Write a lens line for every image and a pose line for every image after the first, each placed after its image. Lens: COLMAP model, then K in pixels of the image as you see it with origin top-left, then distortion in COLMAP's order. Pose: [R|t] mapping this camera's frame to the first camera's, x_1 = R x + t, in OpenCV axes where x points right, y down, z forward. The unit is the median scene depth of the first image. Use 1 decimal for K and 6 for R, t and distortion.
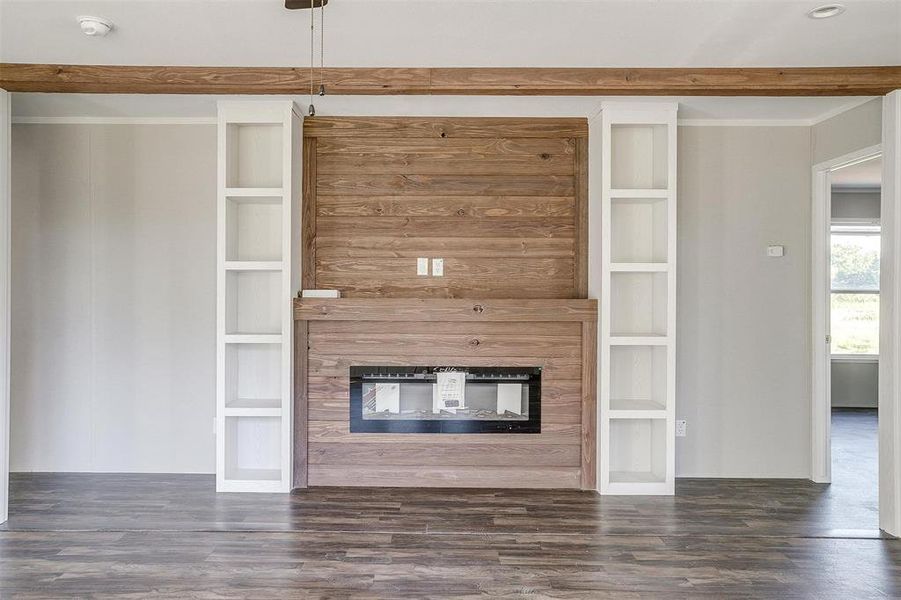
lens RADIAL K [[683.4, 0, 416.6], [0, 683.4, 291.1], [0, 0, 1]] dist [-0.002973, 0.004348]
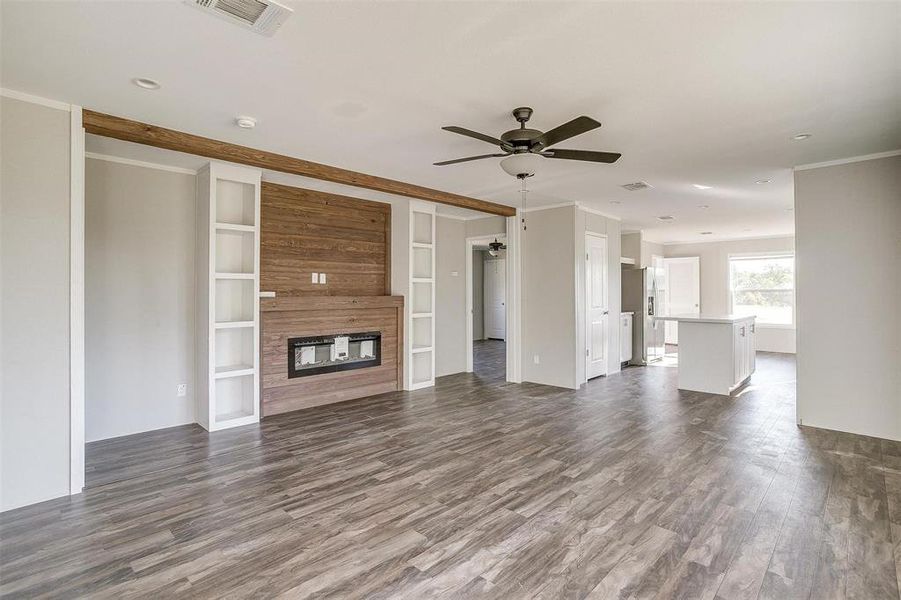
lens RADIAL K [[440.4, 0, 446.2], [0, 440.4, 301.1], [0, 0, 1]] dist [-0.060447, 0.030231]
pose [[0.681871, -0.020580, 0.731183, -0.600773], [0.003560, 0.999686, 0.024817, -0.004370], [-0.731464, -0.014319, 0.681730, 0.011595]]
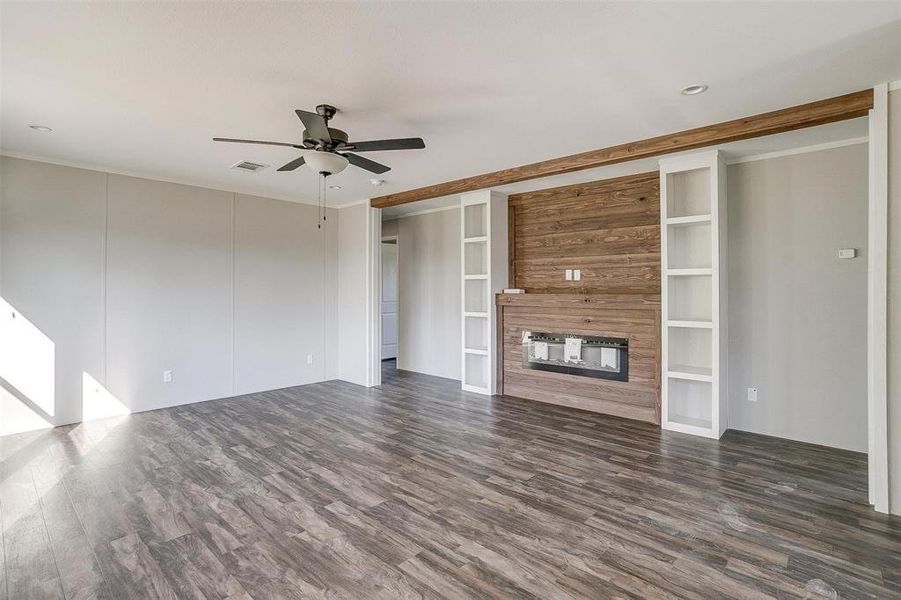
lens RADIAL K [[443.1, 0, 448.9], [0, 443.1, 287.9], [0, 0, 1]] dist [-0.013371, 0.001957]
pose [[0.748851, -0.007175, -0.662699, 0.534095], [0.003471, 0.999970, -0.006903, 0.002694], [0.662729, 0.002869, 0.748854, -0.005901]]
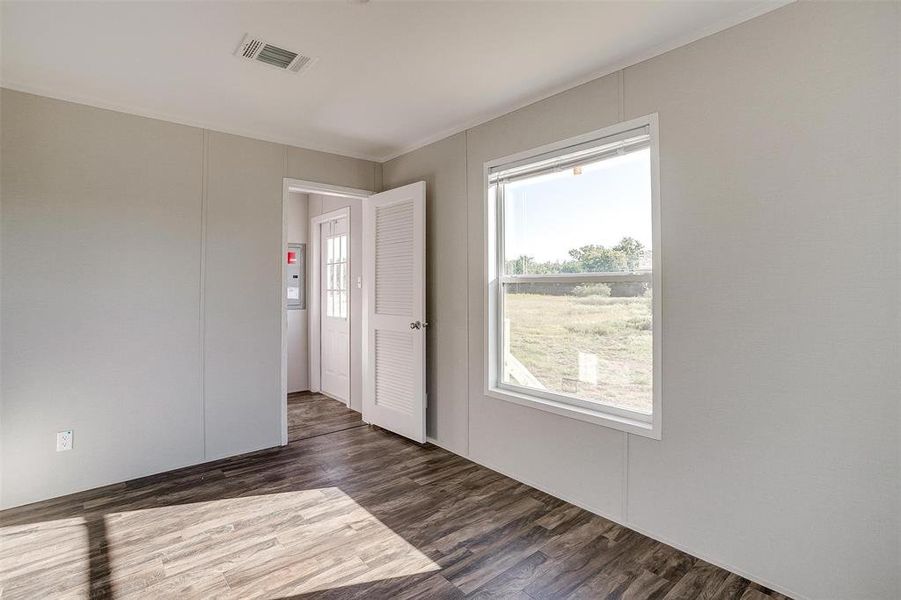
lens RADIAL K [[443.1, 0, 448.9], [0, 443.1, 287.9], [0, 0, 1]] dist [-0.013371, 0.001957]
pose [[0.743760, -0.002282, 0.668443, -0.417605], [-0.000854, 0.999990, 0.004363, -0.002191], [-0.668446, -0.003816, 0.743751, 0.013802]]
